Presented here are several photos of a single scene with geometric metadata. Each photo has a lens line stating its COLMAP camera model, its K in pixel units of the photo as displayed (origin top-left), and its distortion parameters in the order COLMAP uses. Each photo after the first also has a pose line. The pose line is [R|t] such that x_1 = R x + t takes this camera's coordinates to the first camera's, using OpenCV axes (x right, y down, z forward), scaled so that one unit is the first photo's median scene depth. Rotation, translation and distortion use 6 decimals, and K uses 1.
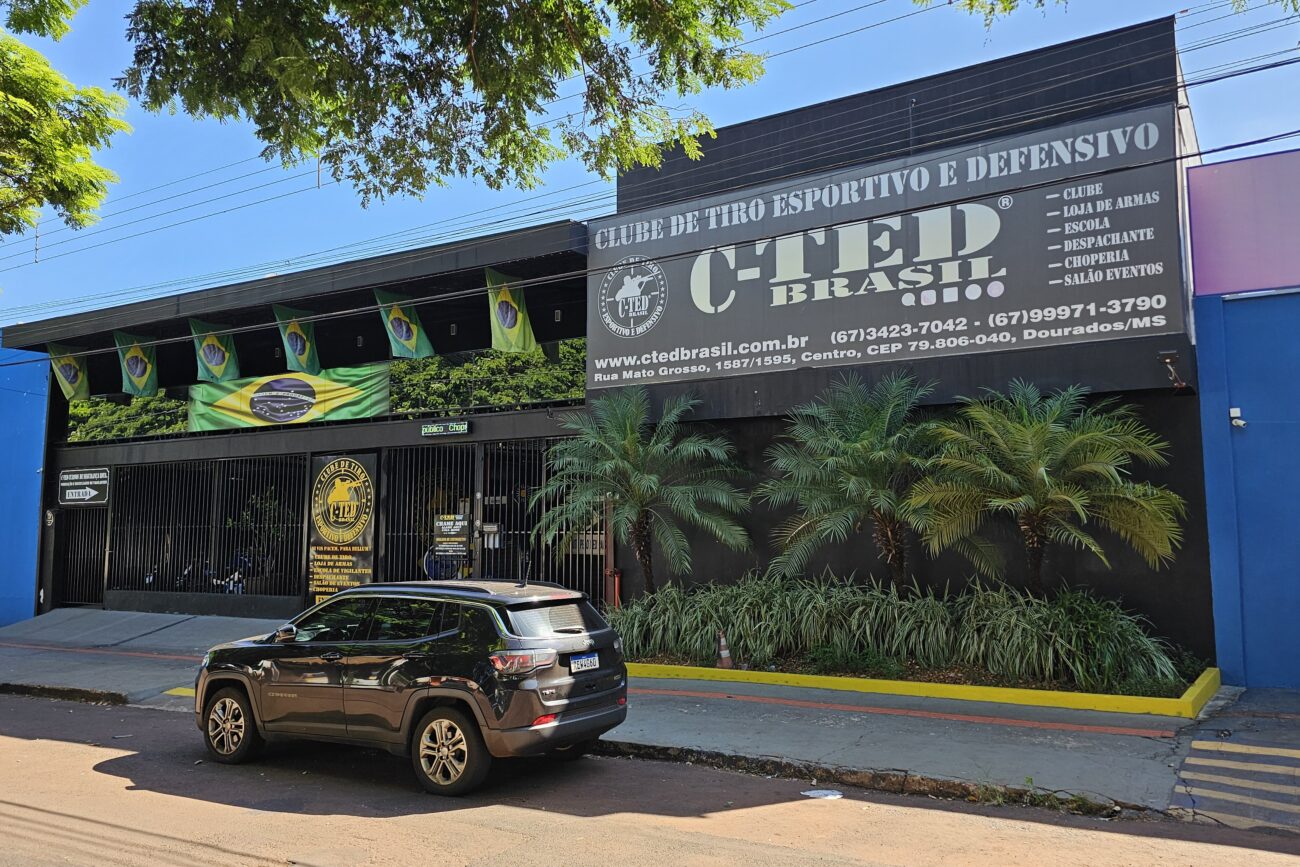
lens RADIAL K [[1031.9, 0, 650.4], [0, 1031.9, 433.6], [0, 0, 1]] dist [0.059404, -0.022436]
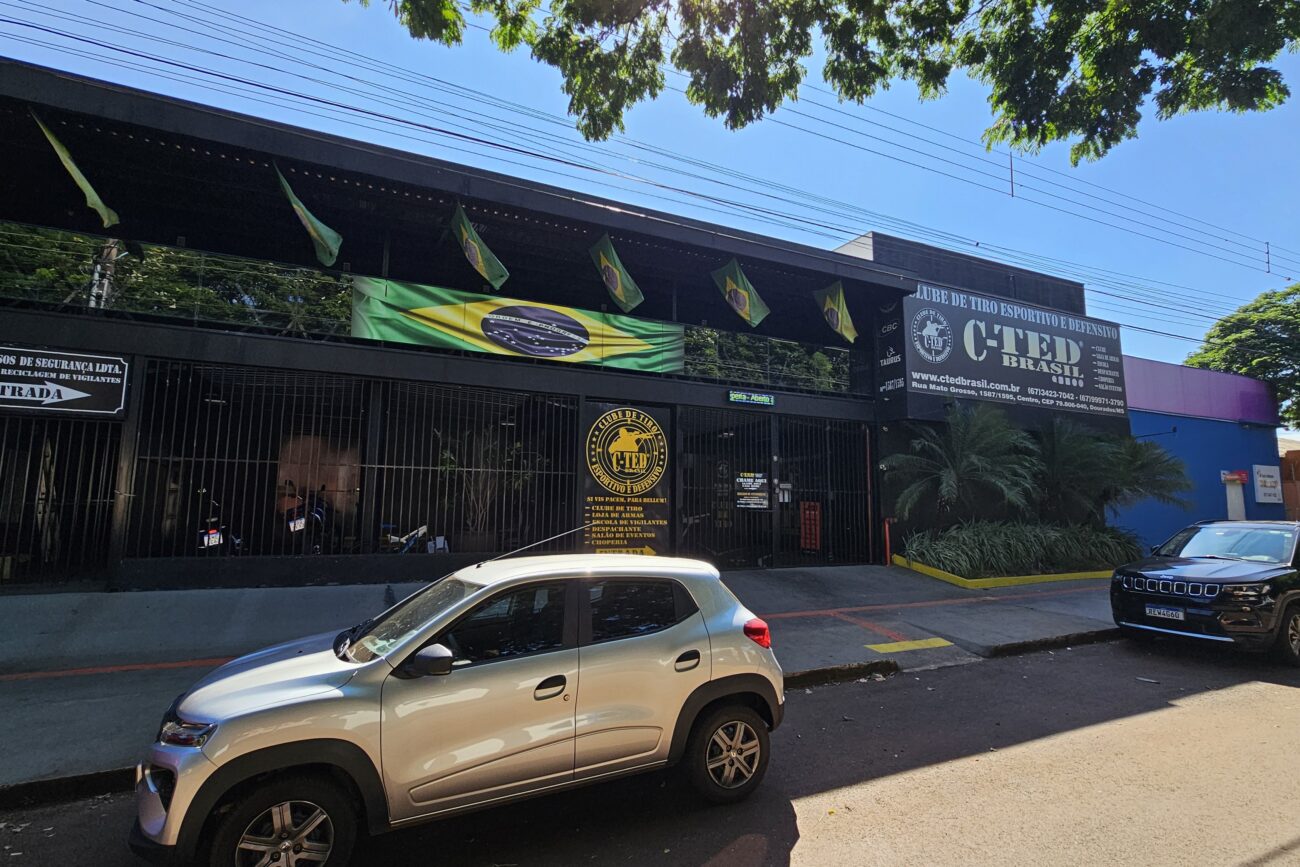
lens RADIAL K [[629.9, 0, 650.3], [0, 629.9, 442.5], [0, 0, 1]] dist [0.000941, -0.000386]
pose [[0.552063, 0.102809, 0.827440, -0.990018], [-0.092249, 0.993808, -0.061932, 0.116300], [-0.828684, -0.042140, 0.558128, 0.827756]]
